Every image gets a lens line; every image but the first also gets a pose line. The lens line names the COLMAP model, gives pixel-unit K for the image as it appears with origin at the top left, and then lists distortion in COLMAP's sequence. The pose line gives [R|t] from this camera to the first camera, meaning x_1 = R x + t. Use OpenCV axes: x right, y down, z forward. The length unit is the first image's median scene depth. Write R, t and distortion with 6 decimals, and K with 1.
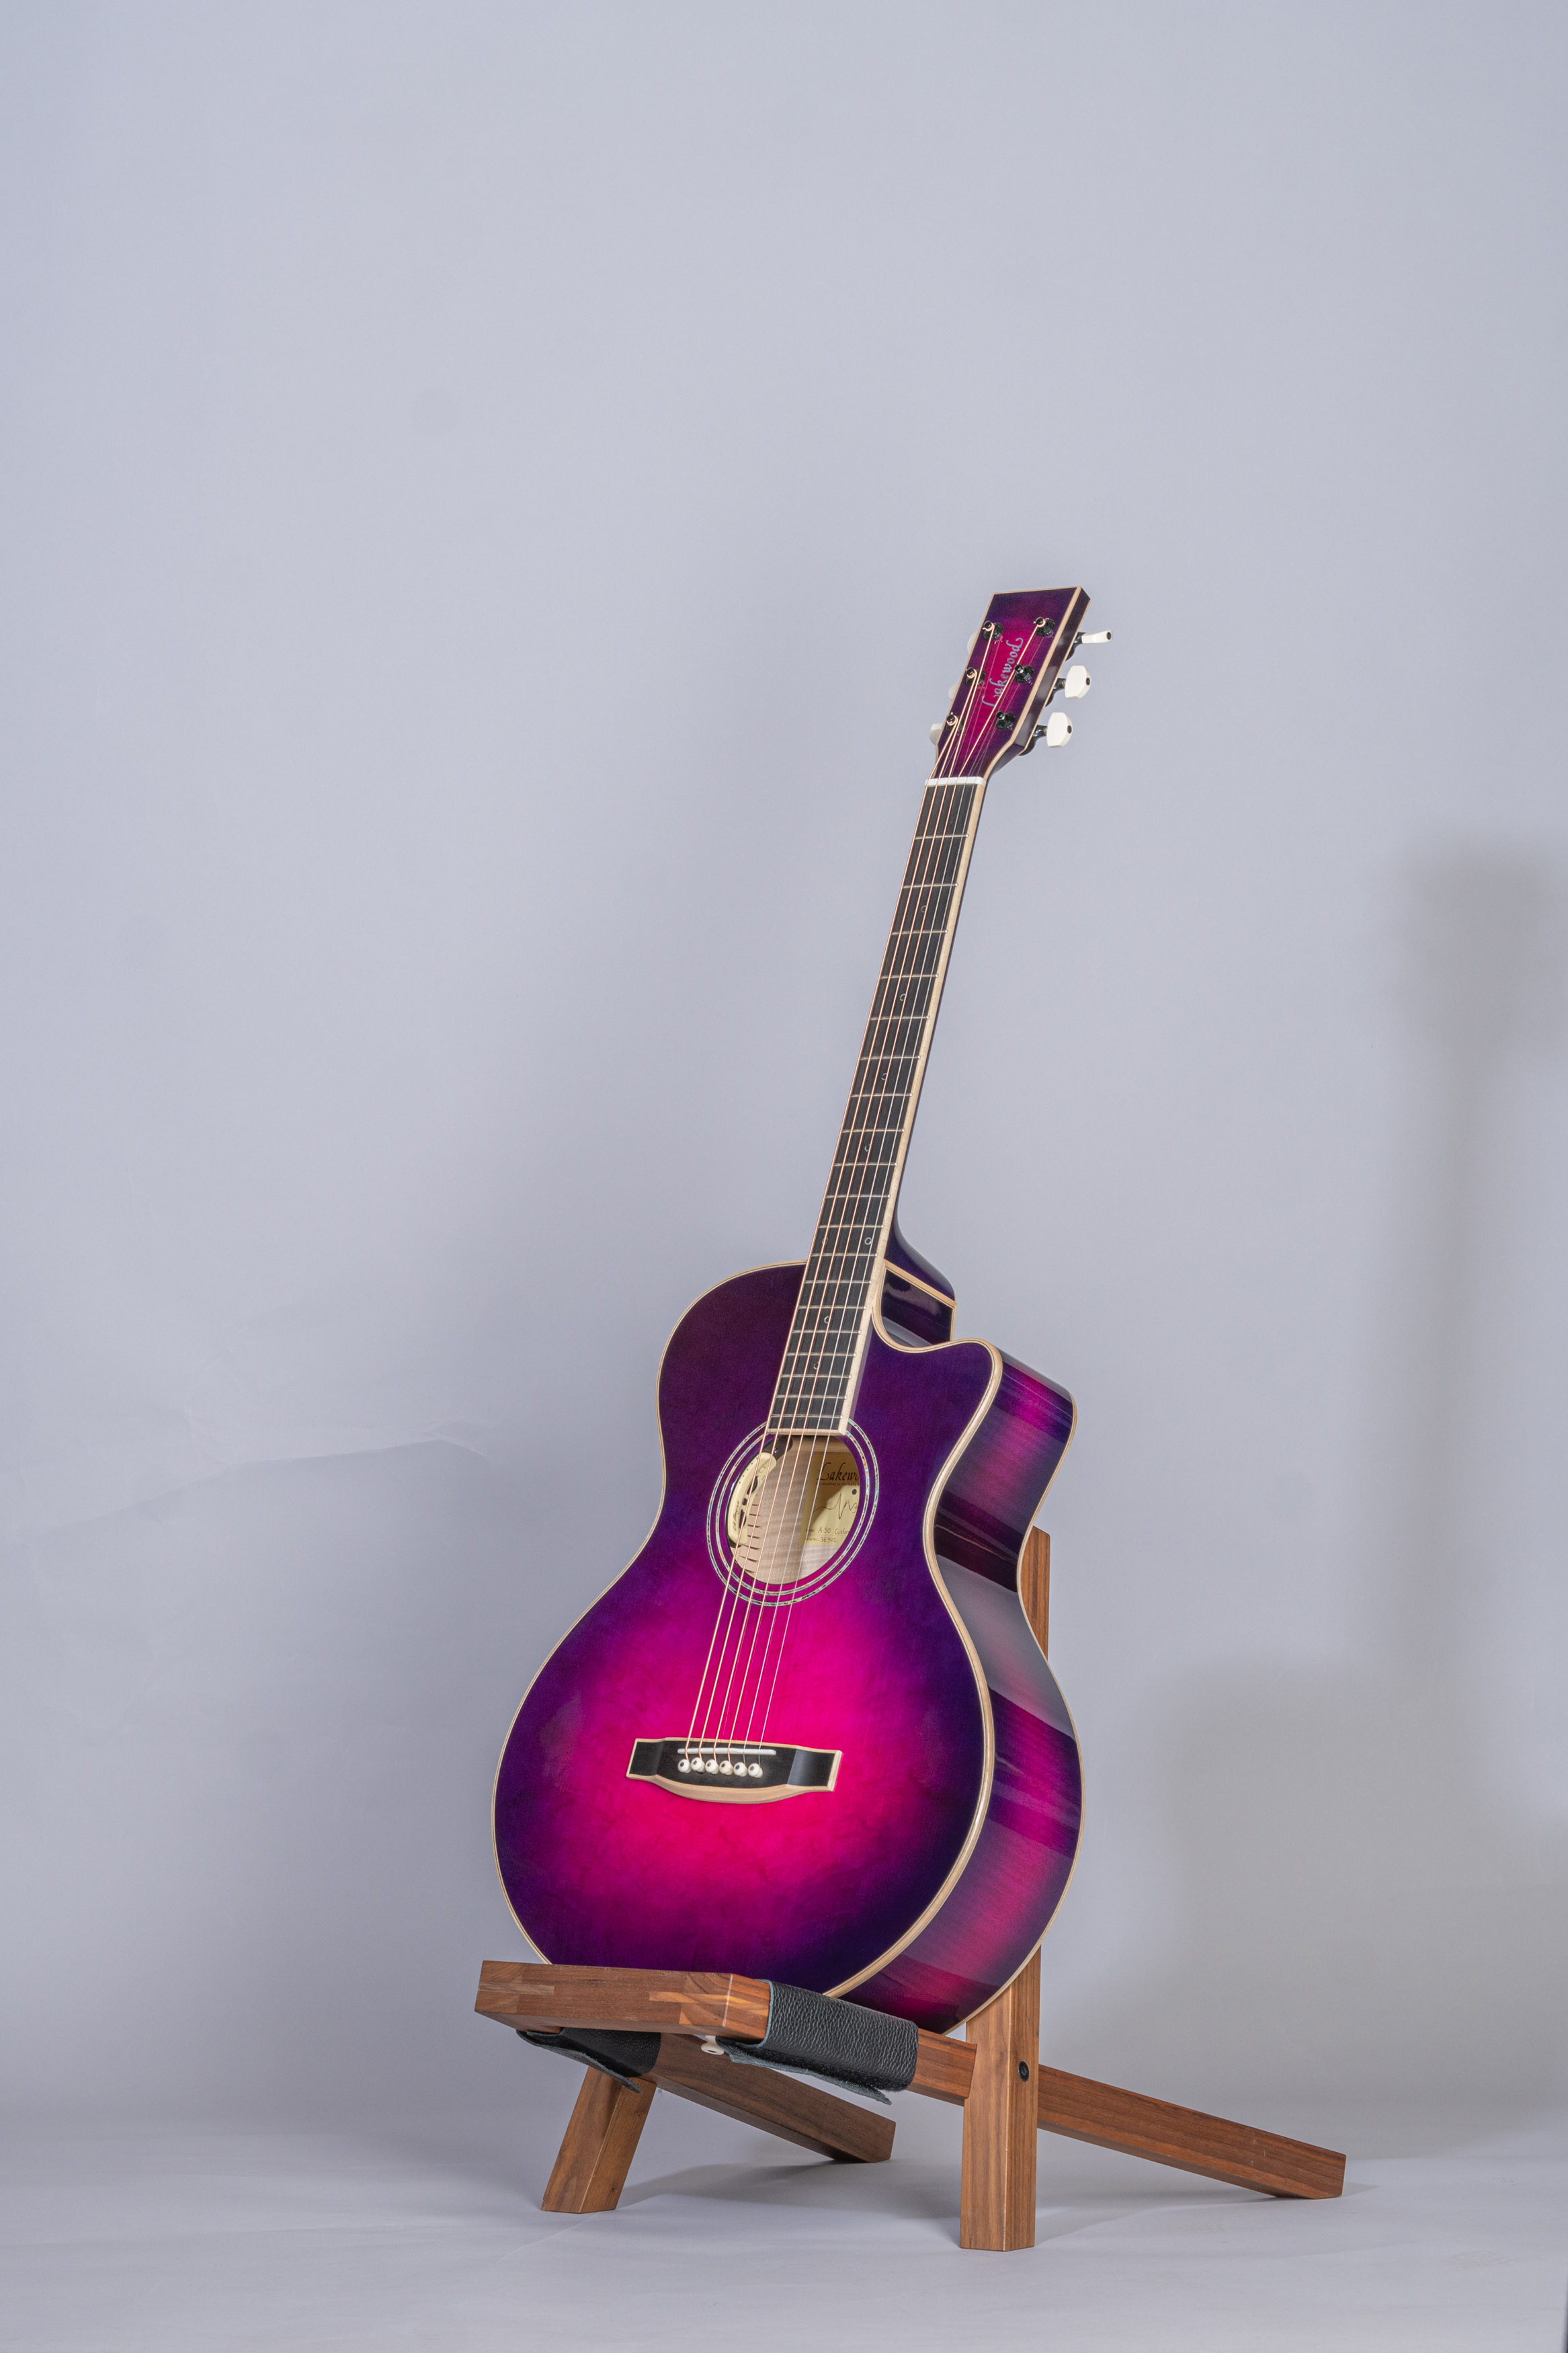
lens RADIAL K [[6137.3, 0, 784.0], [0, 6137.3, 1176.5], [0, 0, 1]] dist [-0.305301, -0.100046]
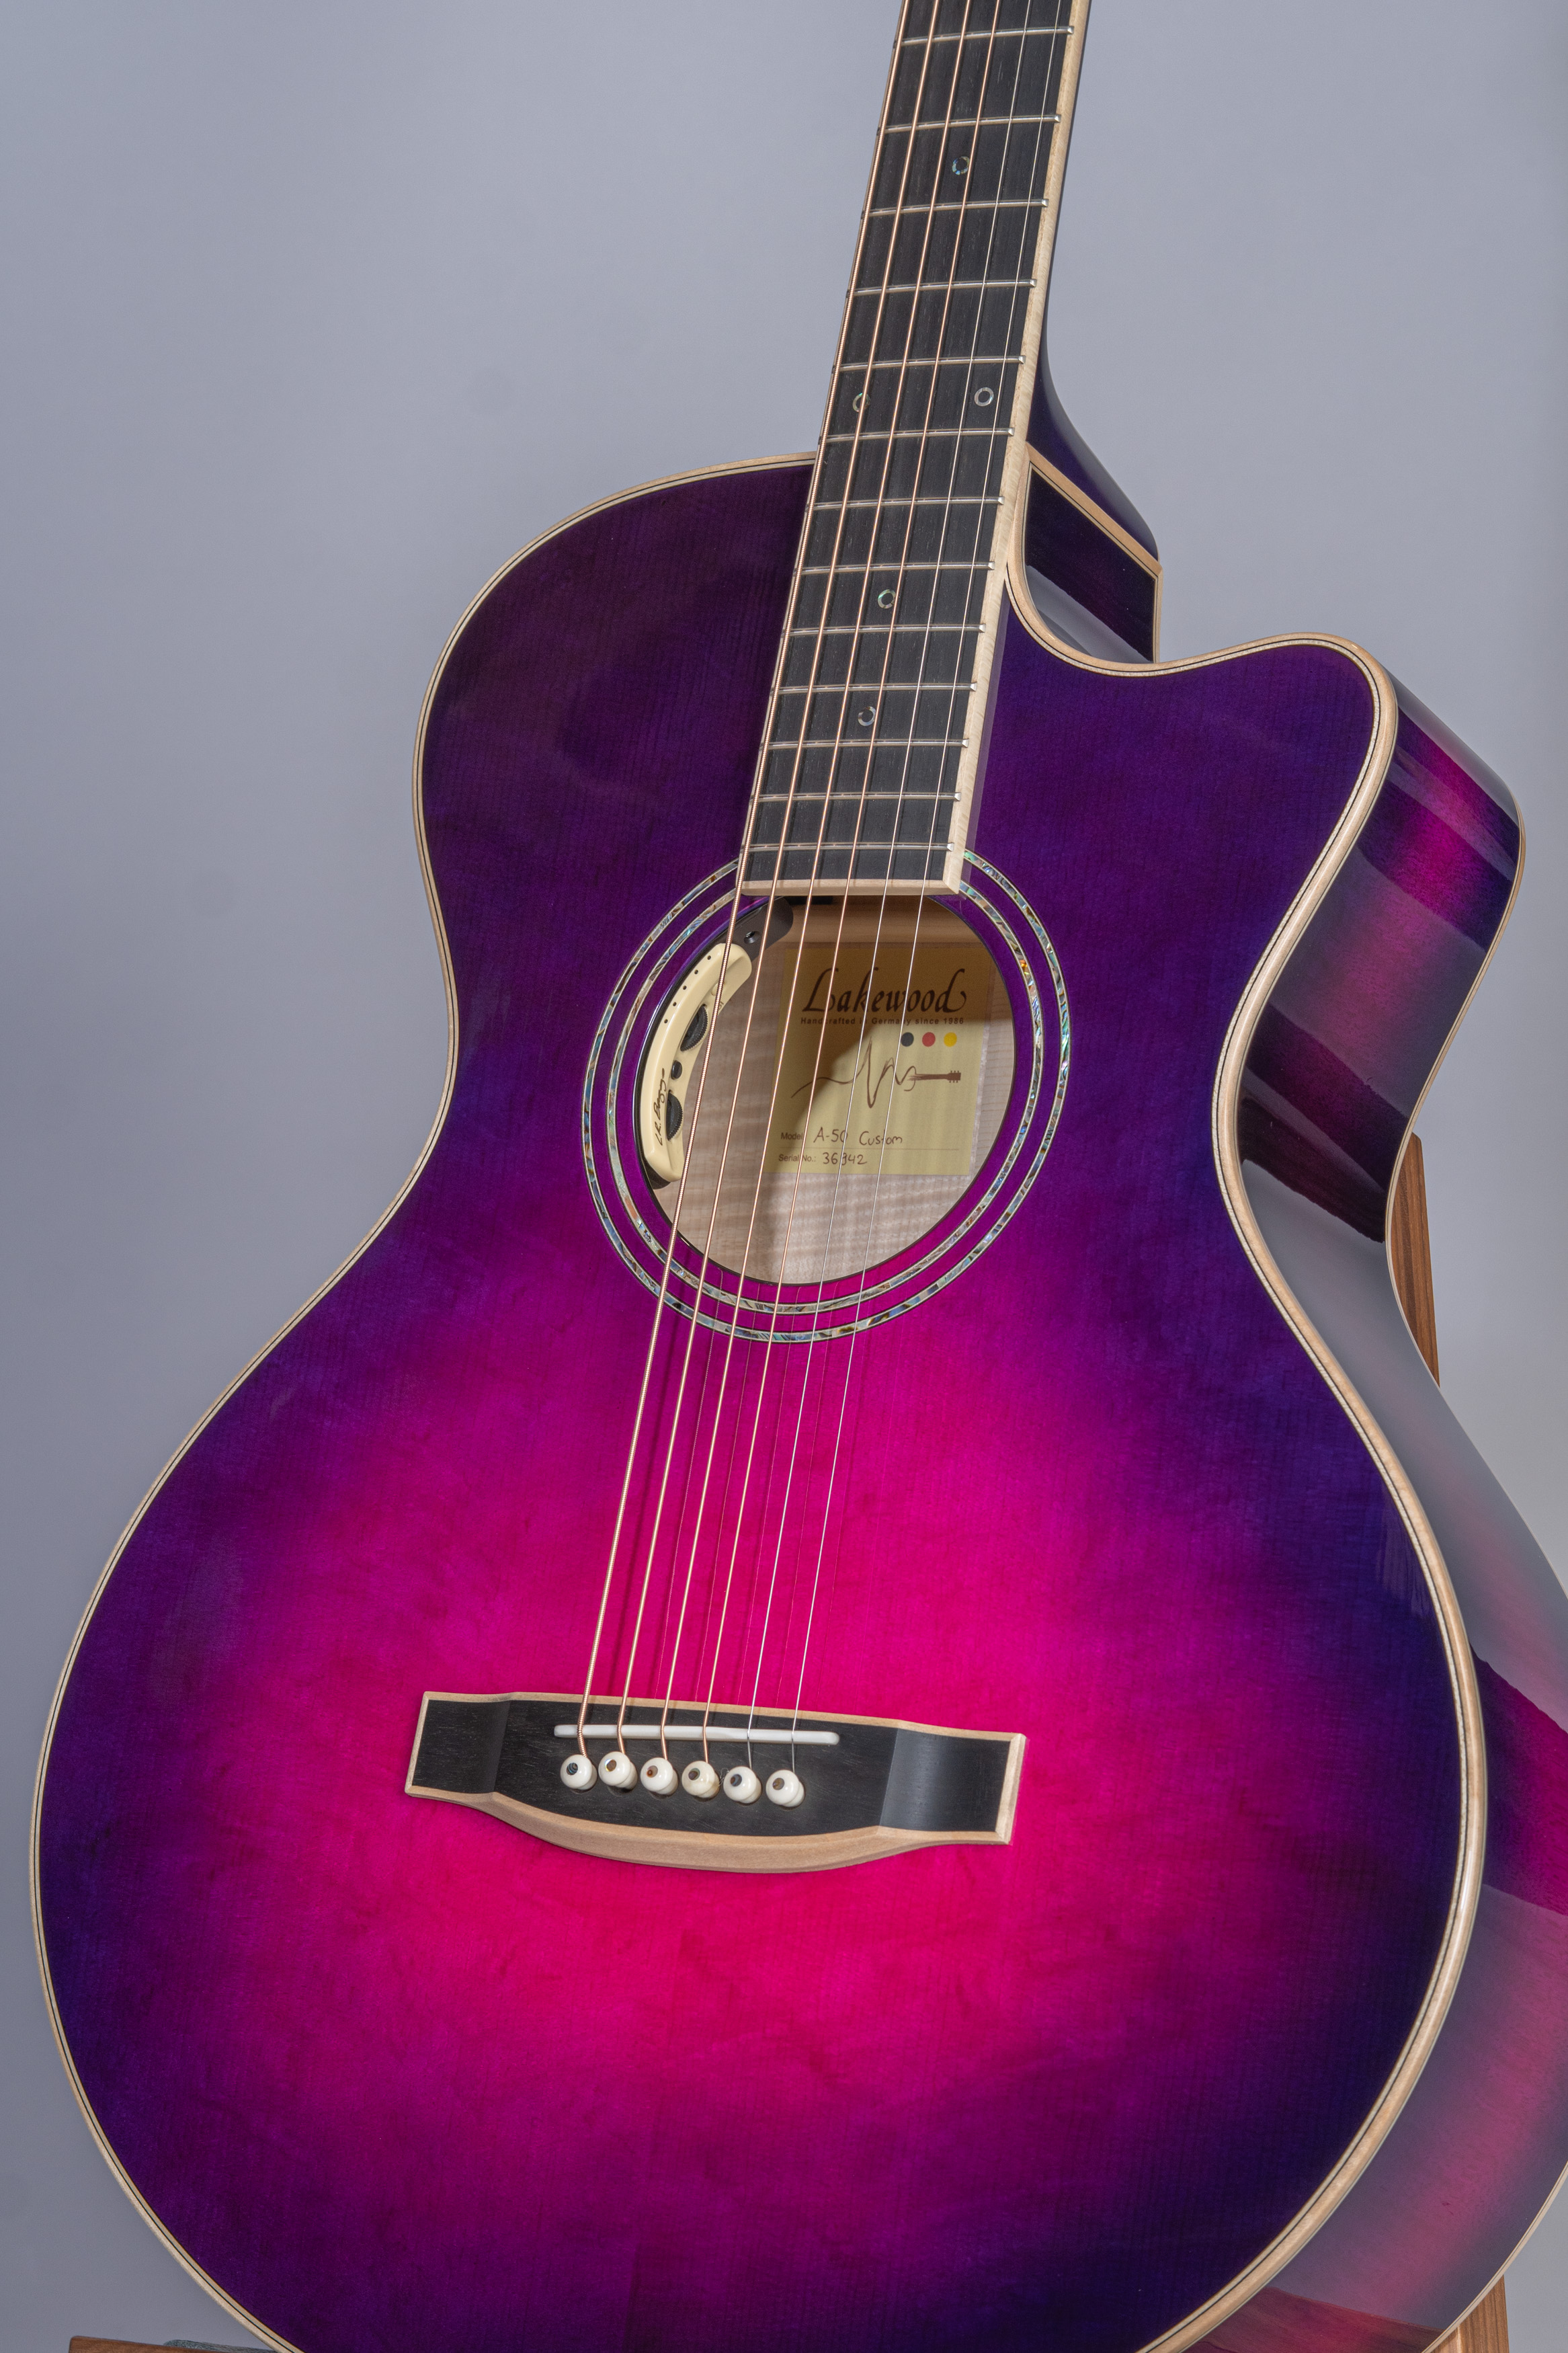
lens RADIAL K [[6076.7, 0, 784.0], [0, 6076.7, 1176.5], [0, 0, 1]] dist [-0.029953, 0.195141]
pose [[0.987510, -0.022352, 0.155961, -0.060974], [0.010295, 0.996924, 0.077695, 0.030103], [-0.157218, -0.075119, 0.984703, 0.623933]]
